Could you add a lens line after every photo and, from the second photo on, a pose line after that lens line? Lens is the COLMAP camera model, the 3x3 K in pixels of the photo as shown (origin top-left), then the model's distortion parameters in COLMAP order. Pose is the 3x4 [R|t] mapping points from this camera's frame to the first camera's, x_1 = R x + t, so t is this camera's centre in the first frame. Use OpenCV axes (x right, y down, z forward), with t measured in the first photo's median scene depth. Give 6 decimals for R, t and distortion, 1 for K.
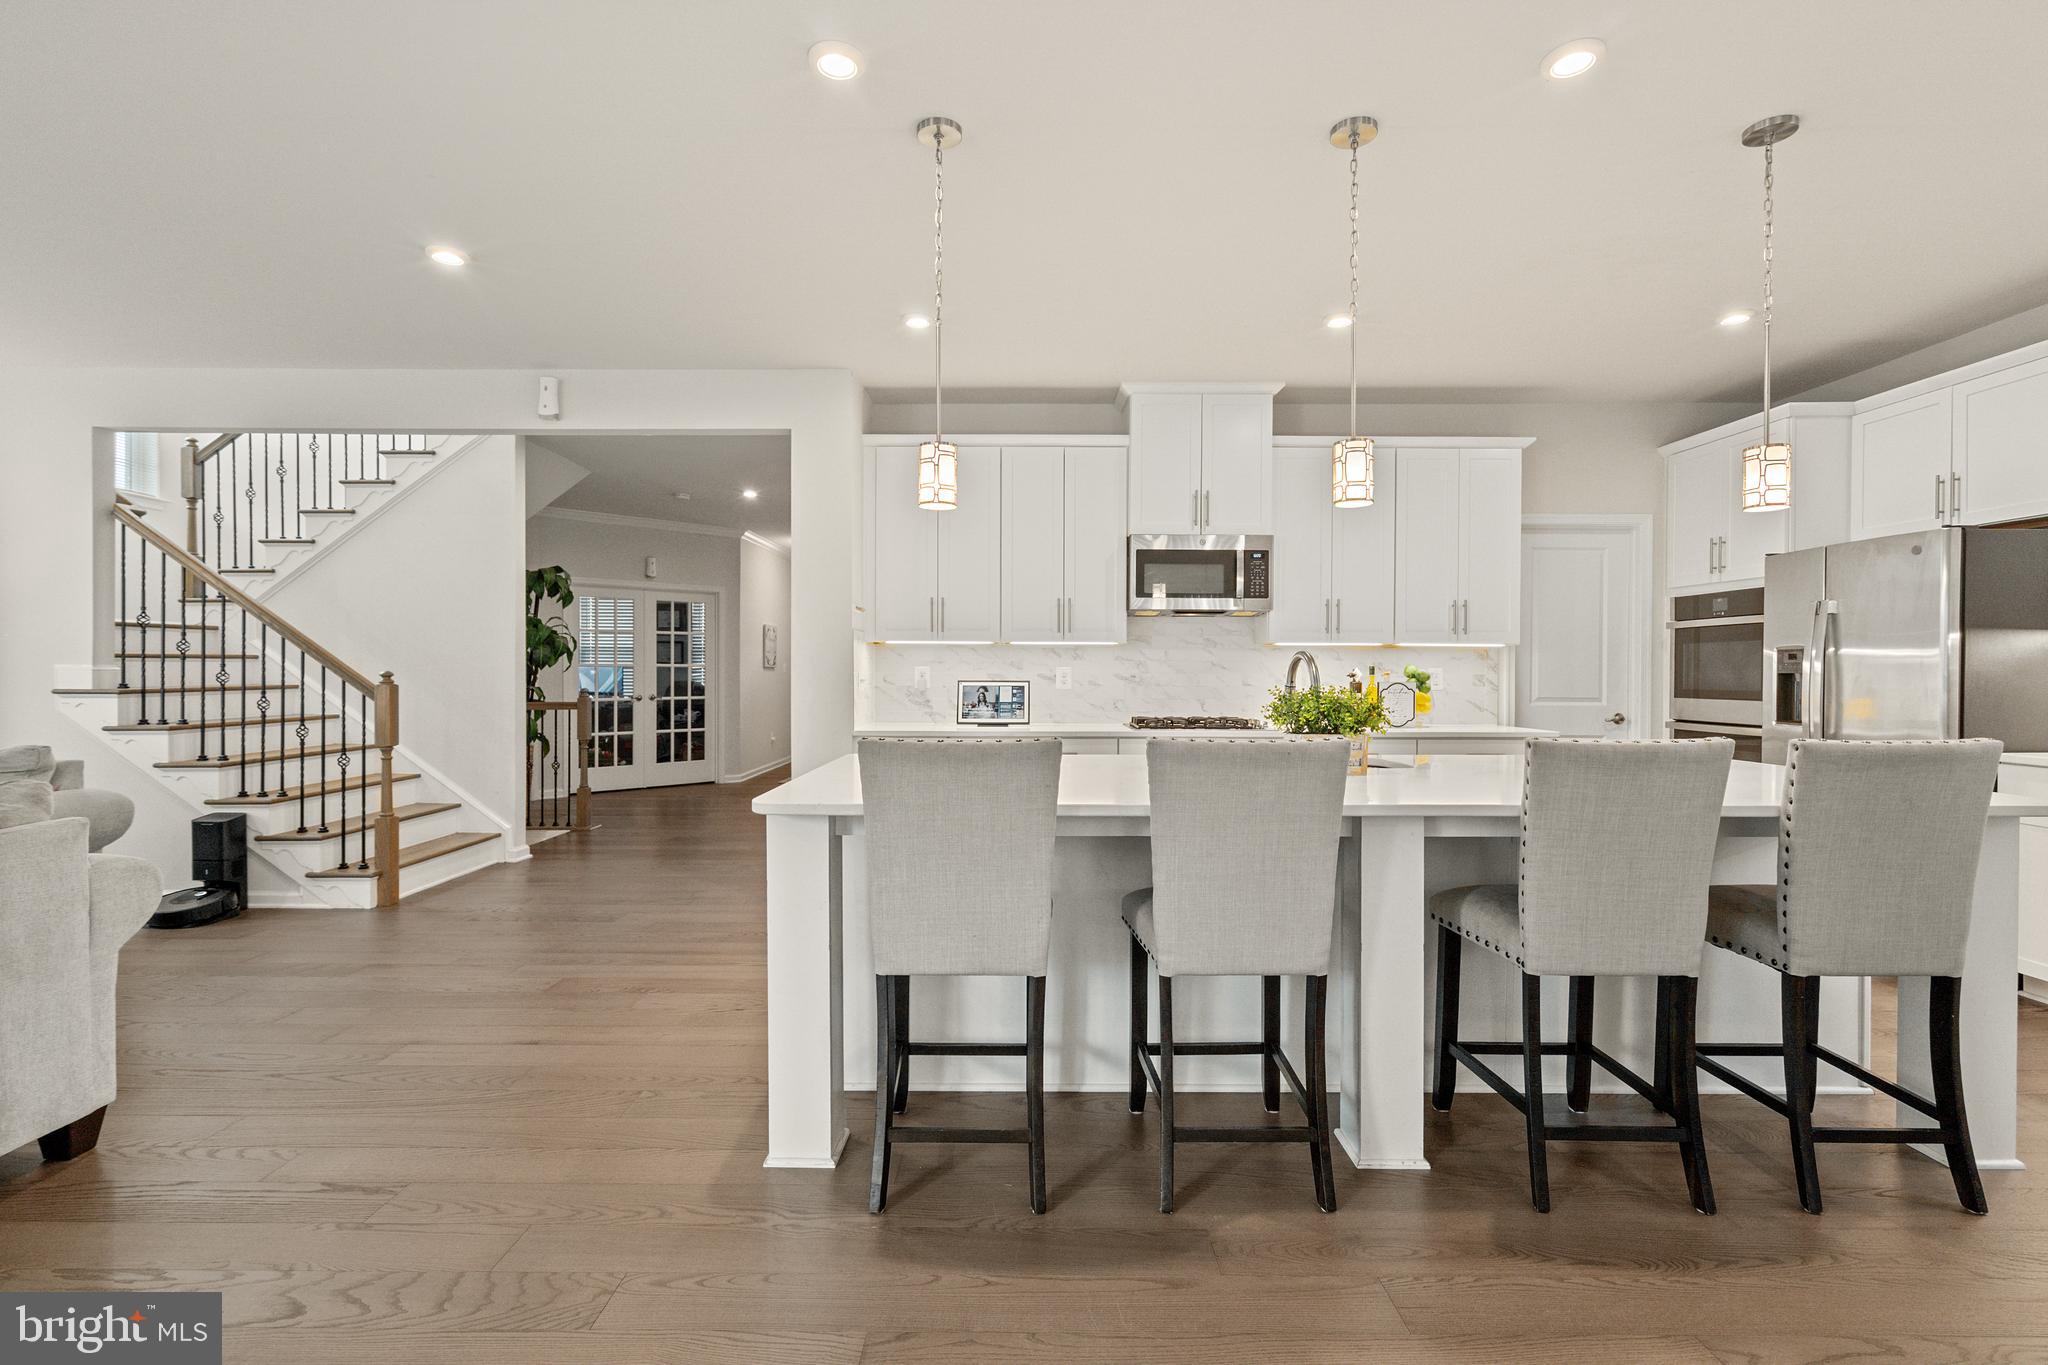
lens RADIAL K [[947.4, 0, 1022.1], [0, 947.4, 678.3], [0, 0, 1]] dist [-0.000732, 0.000313]
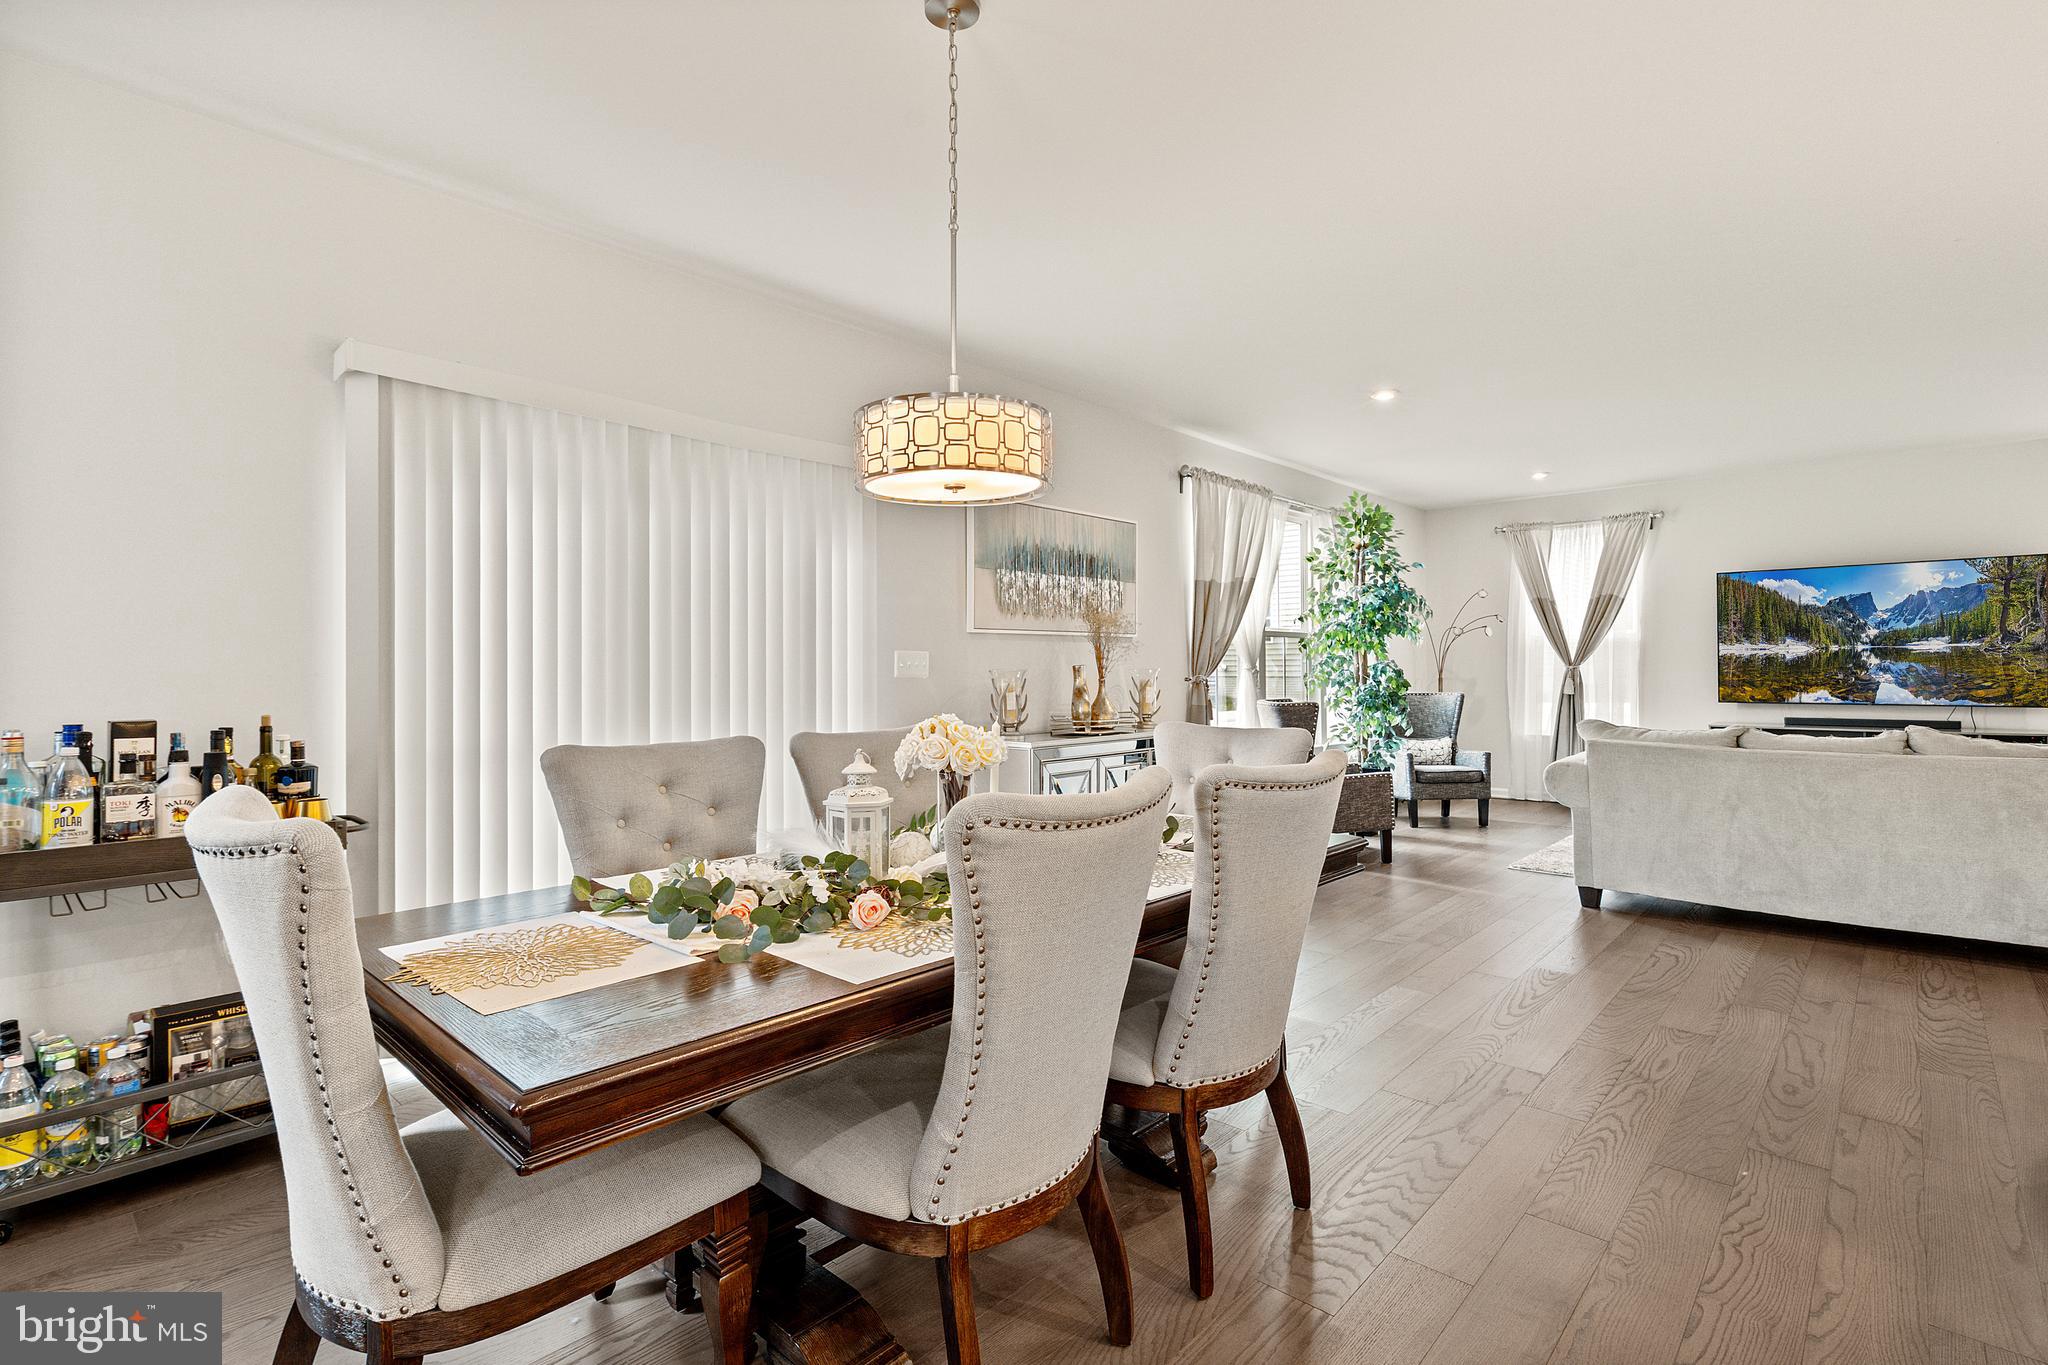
lens RADIAL K [[964.6, 0, 1024.0], [0, 964.6, 682.5], [0, 0, 1]] dist [-0.002833, -0.000262]
pose [[-0.677327, 0.012126, -0.735583, 0.771108], [-0.000836, 0.999851, 0.017251, -0.003745], [0.735682, 0.012300, -0.677215, 0.417448]]
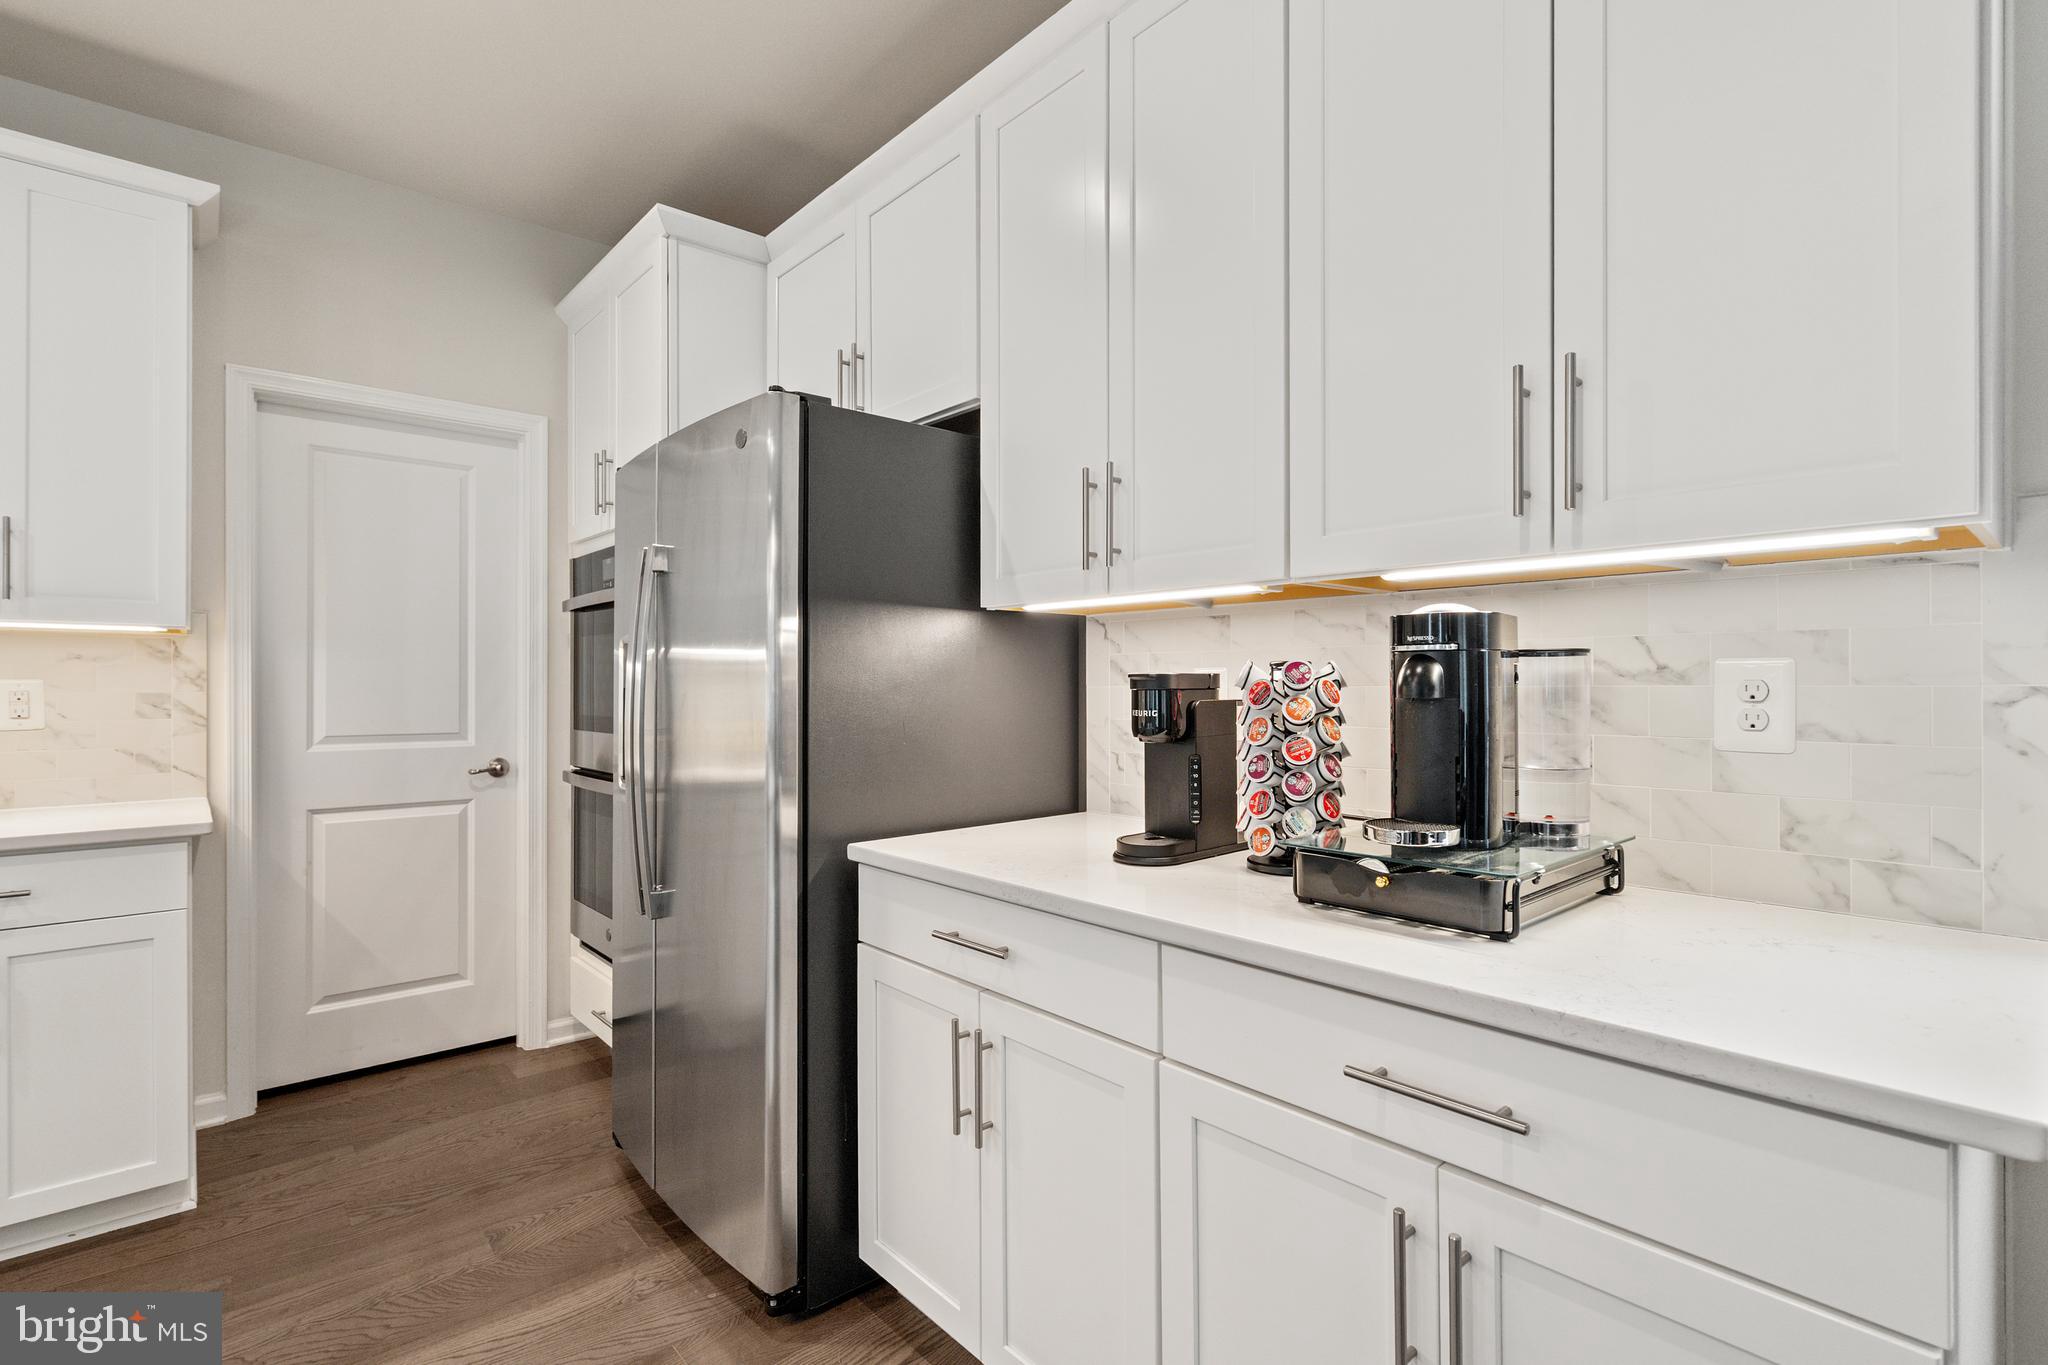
lens RADIAL K [[964.6, 0, 1024.0], [0, 964.6, 682.5], [0, 0, 1]] dist [-0.002833, -0.000262]
pose [[0.754414, -0.005463, 0.656376, 0.656174], [0.010849, 0.999933, -0.004146, -0.003701], [-0.656309, 0.010249, 0.754422, 0.474437]]
